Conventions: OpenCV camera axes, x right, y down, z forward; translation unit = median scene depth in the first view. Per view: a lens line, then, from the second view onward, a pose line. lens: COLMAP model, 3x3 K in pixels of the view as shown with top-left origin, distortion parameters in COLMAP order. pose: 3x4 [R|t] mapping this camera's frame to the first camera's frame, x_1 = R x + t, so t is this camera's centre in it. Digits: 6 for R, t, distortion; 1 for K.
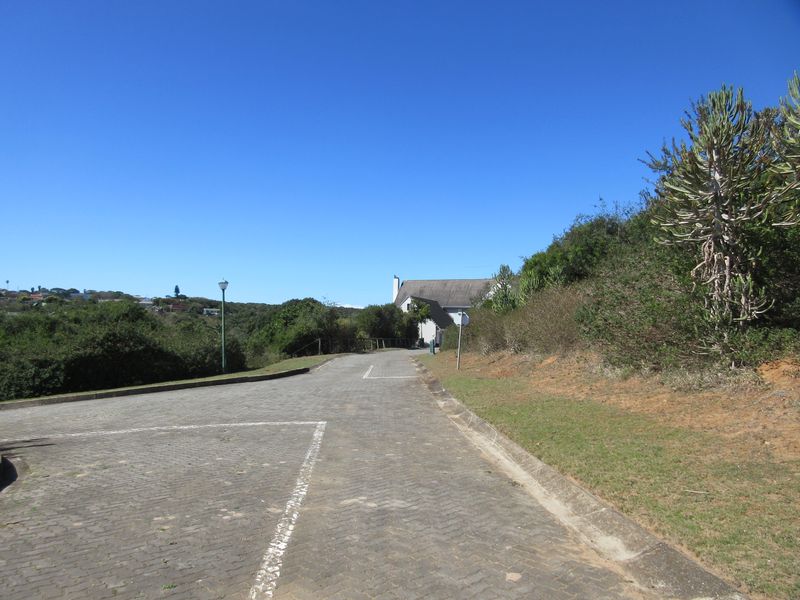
lens RADIAL K [[613.0, 0, 400.8], [0, 613.0, 296.1], [0, 0, 1]] dist [0.020495, 0.006055]
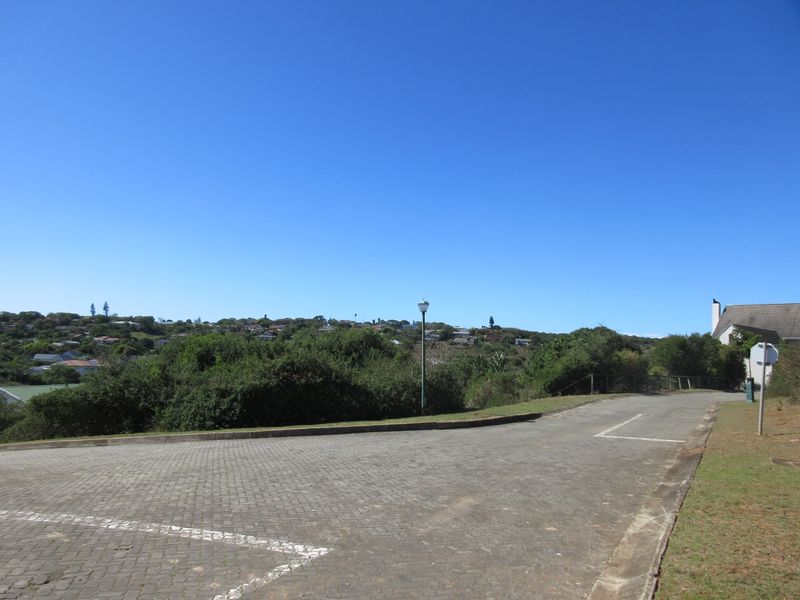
lens RADIAL K [[613.0, 0, 399.9], [0, 613.0, 297.3], [0, 0, 1]] dist [0.020495, 0.006055]
pose [[0.874850, -0.025885, -0.483702, 0.030128], [0.002627, 0.998810, -0.048699, 0.003528], [0.484387, 0.041334, 0.873877, 0.096910]]
